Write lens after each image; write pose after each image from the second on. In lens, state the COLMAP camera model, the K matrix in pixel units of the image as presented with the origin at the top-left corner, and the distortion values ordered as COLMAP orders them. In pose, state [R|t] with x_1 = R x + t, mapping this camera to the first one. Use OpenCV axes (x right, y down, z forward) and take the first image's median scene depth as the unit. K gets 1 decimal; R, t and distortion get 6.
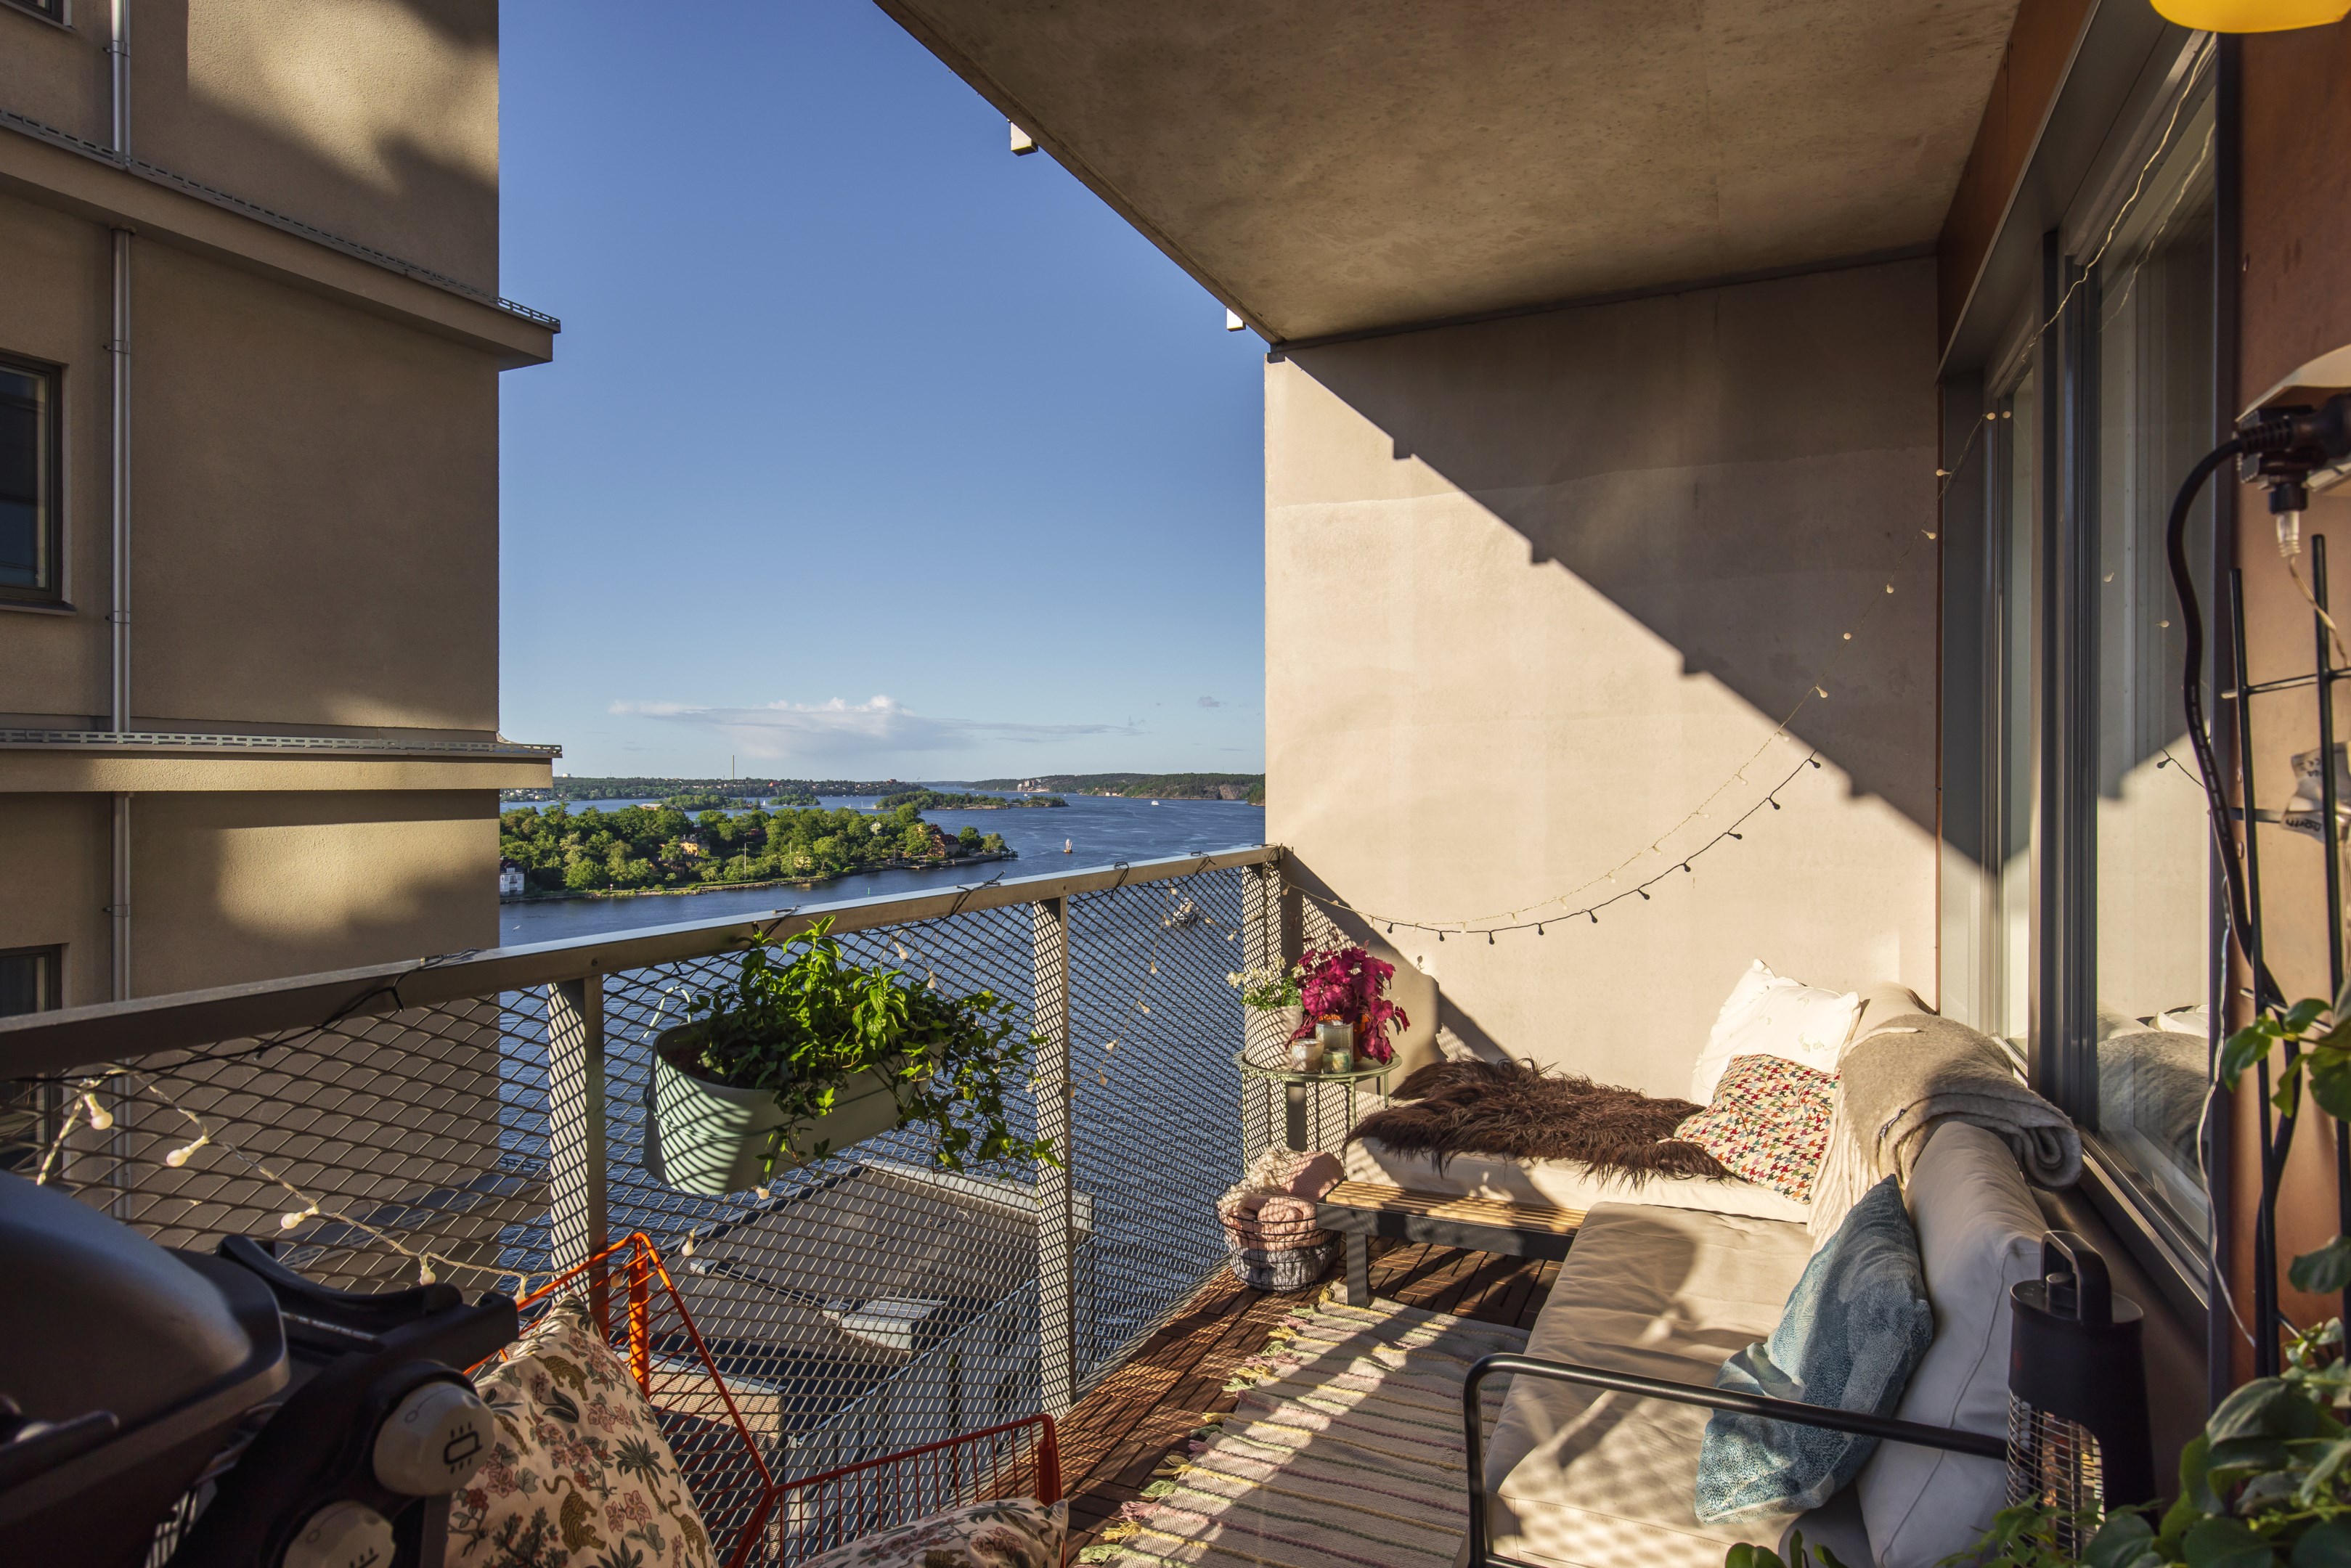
lens RADIAL K [[1315.8, 0, 1217.3], [0, 1315.8, 779.5], [0, 0, 1]] dist [0.001303, 0.001642]
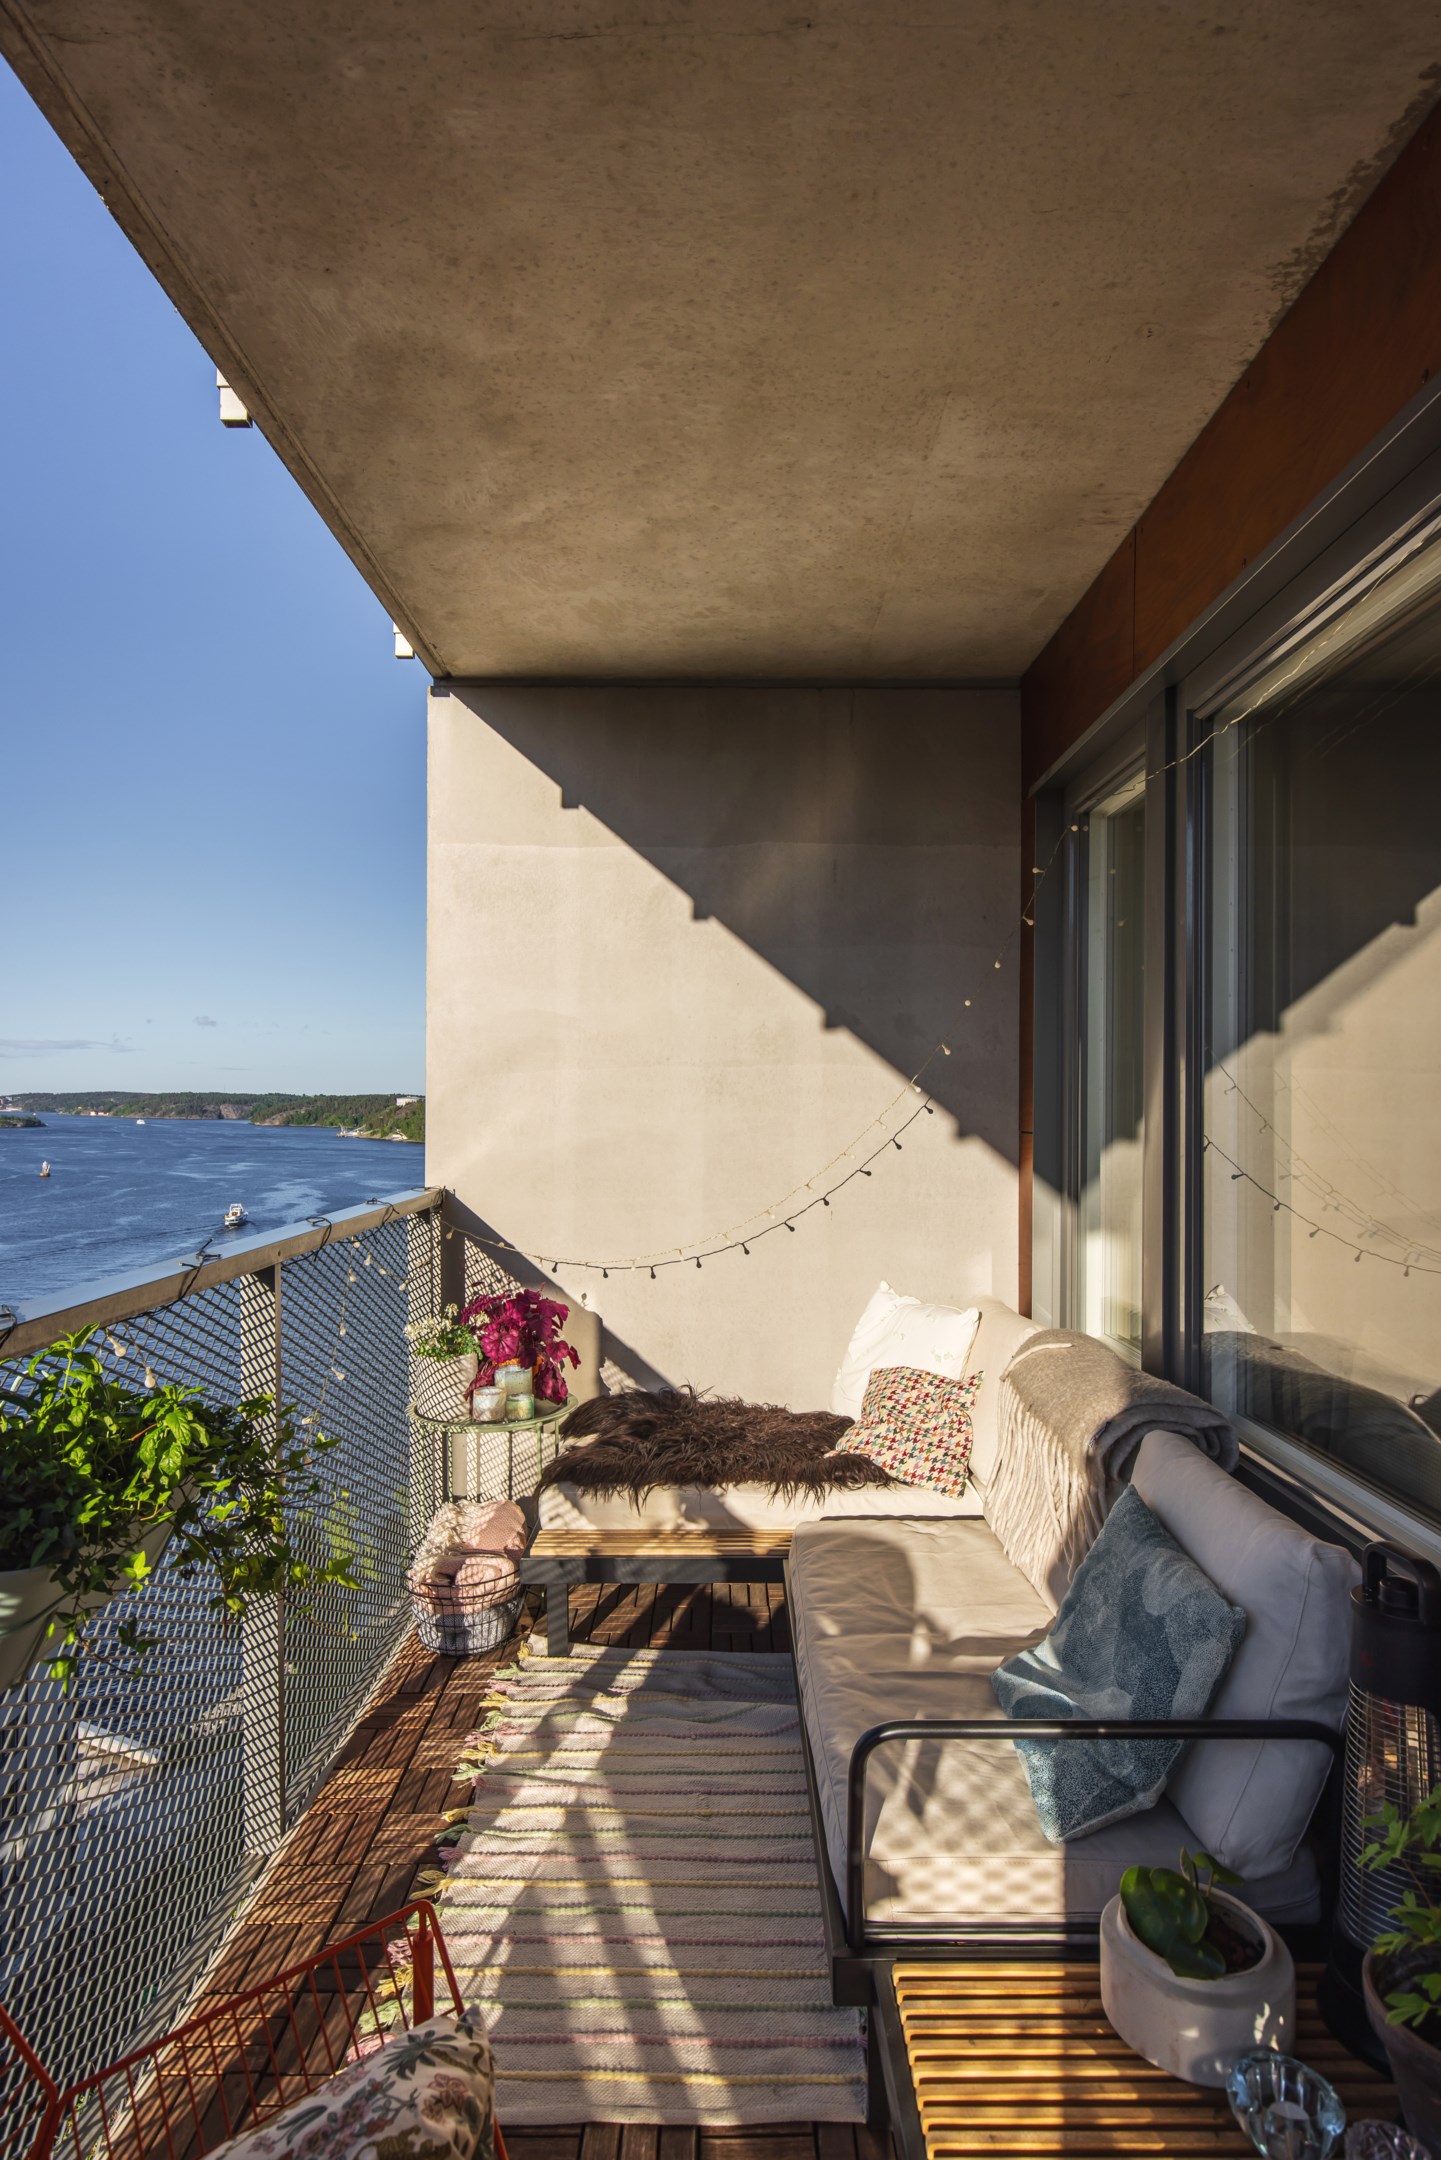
lens RADIAL K [[1209.0, 0, 746.7], [0, 1209.0, 1086.0], [0, 0, 1]] dist [0.001303, 0.001642]
pose [[0.911744, 0.011727, 0.410592, -0.117935], [-0.007324, 0.999898, -0.012295, -0.016840], [-0.410694, 0.008203, 0.911736, 0.085335]]
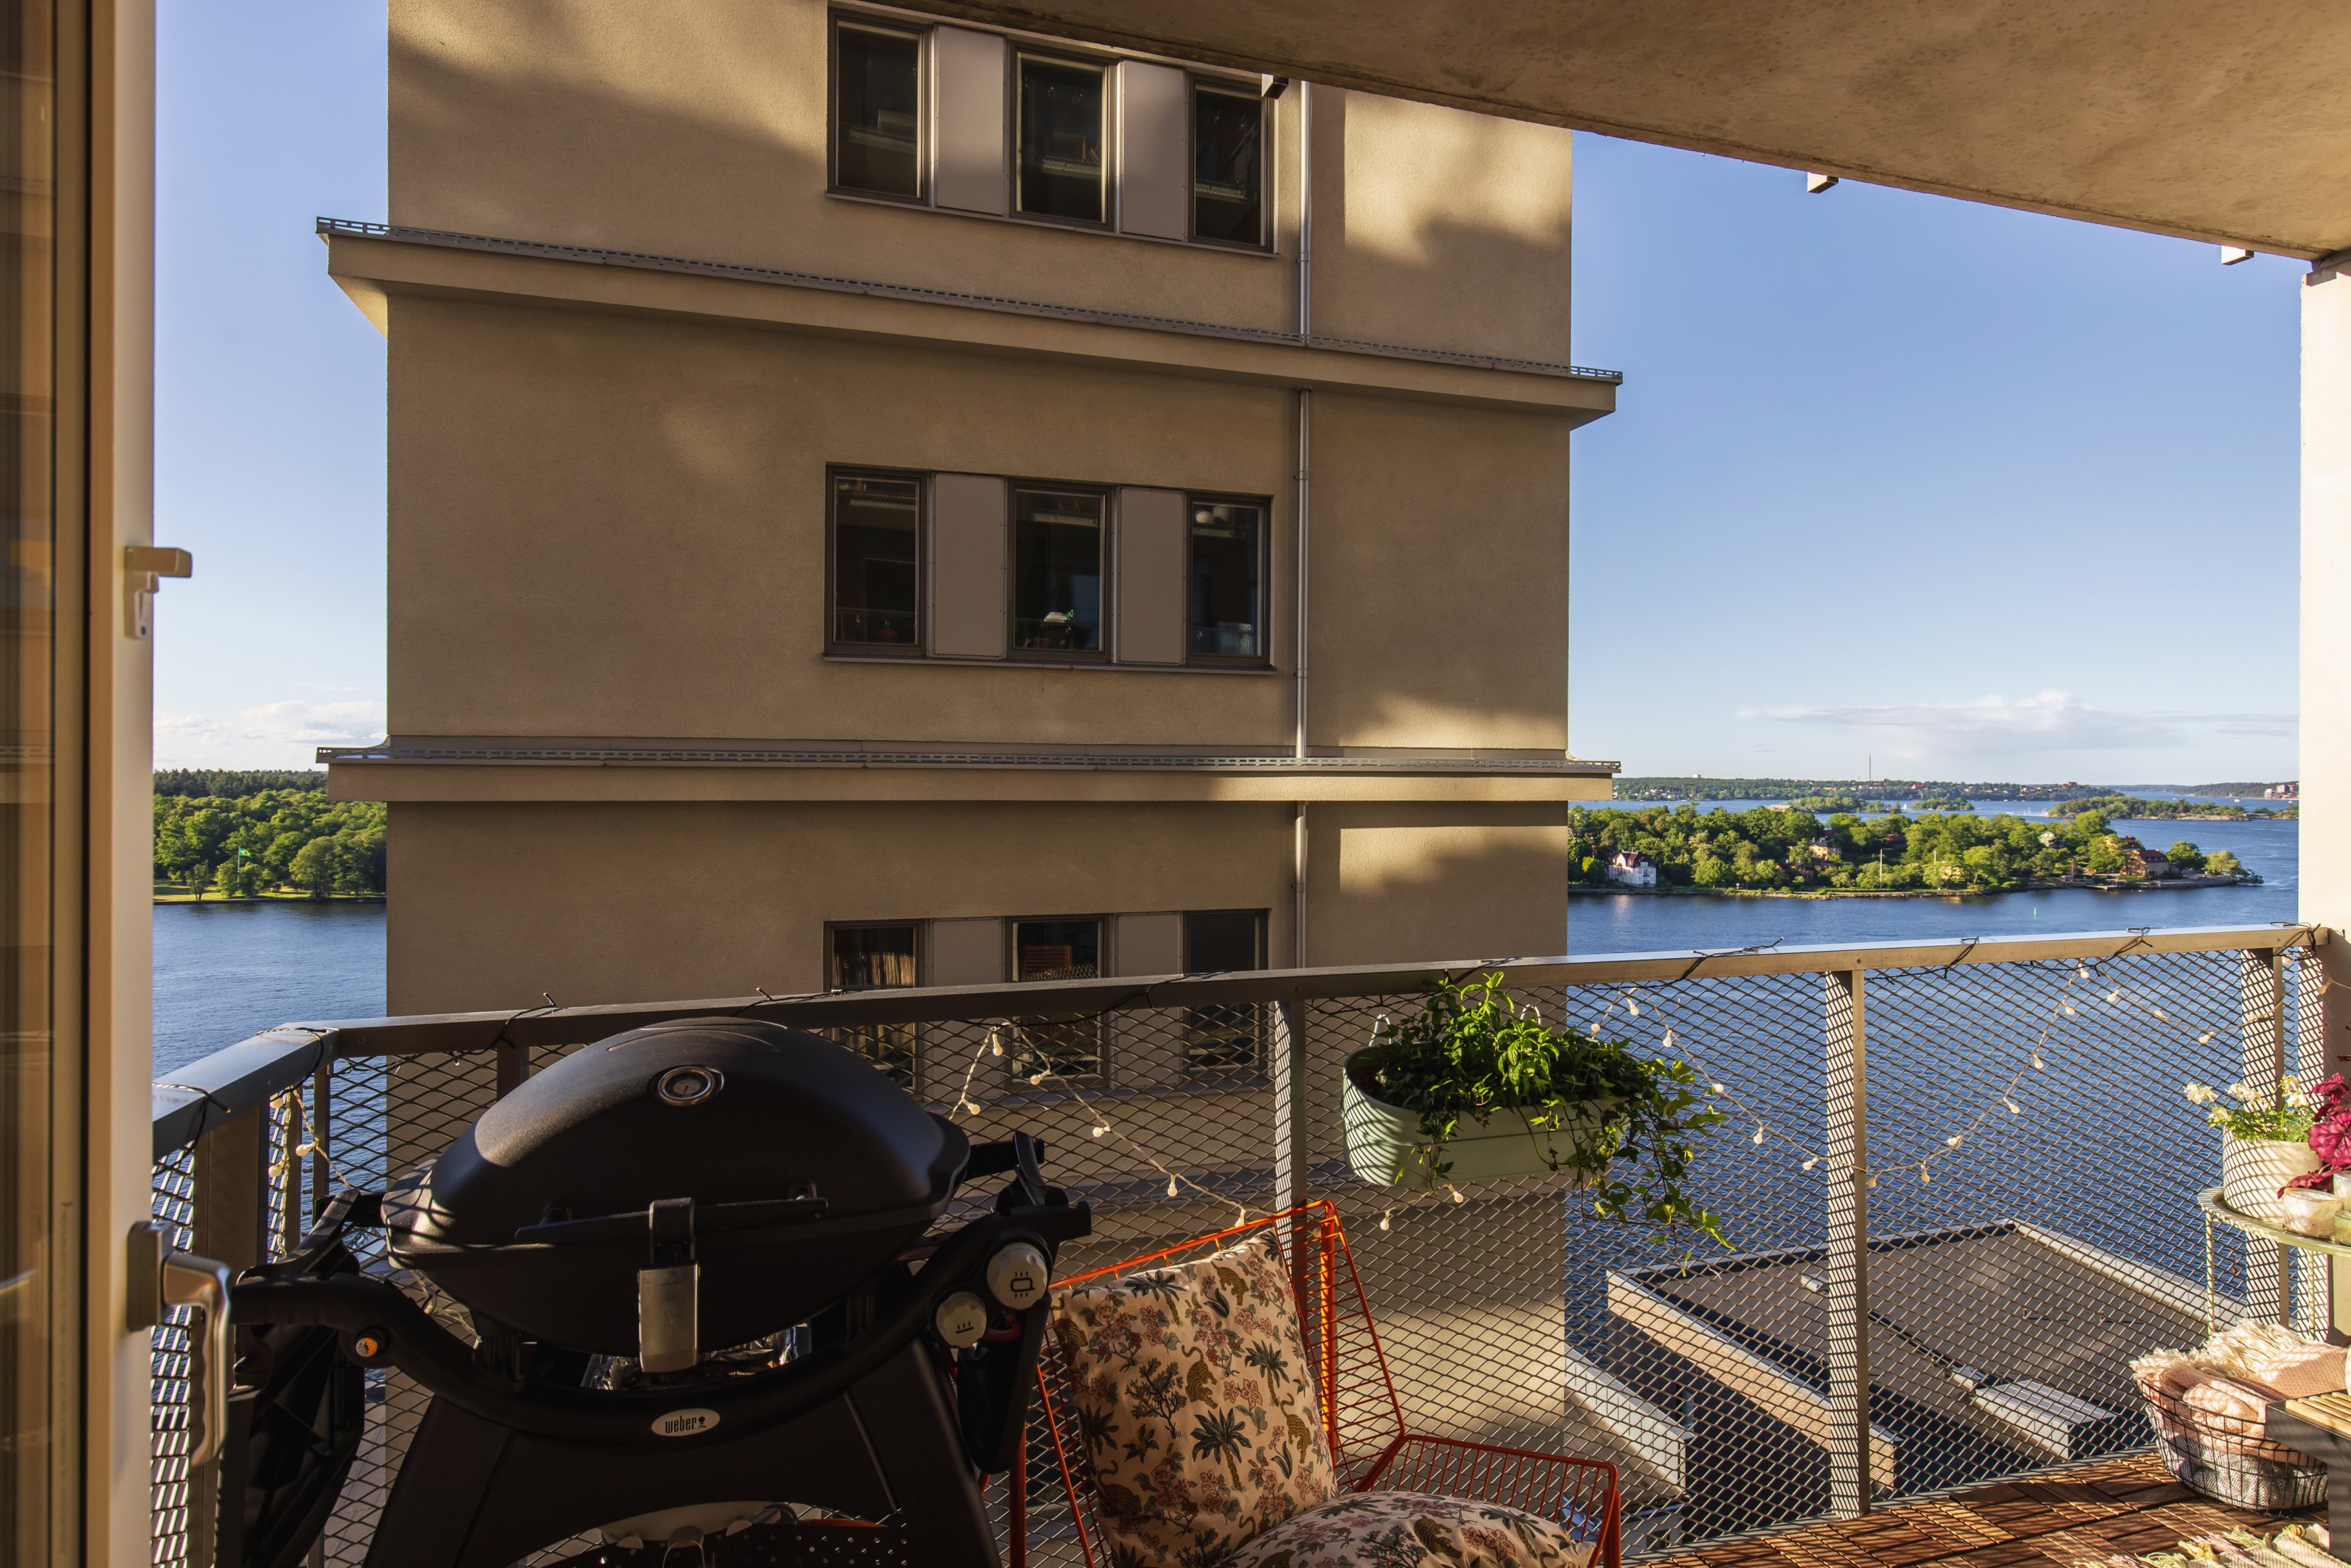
lens RADIAL K [[1315.8, 0, 1167.8], [0, 1315.8, 772.9], [0, 0, 1]] dist [0.001303, 0.001642]
pose [[0.651099, 0.004451, -0.758980, 0.194118], [-0.005690, 0.999983, 0.000983, -0.035040], [0.758972, 0.003678, 0.651113, 0.010719]]
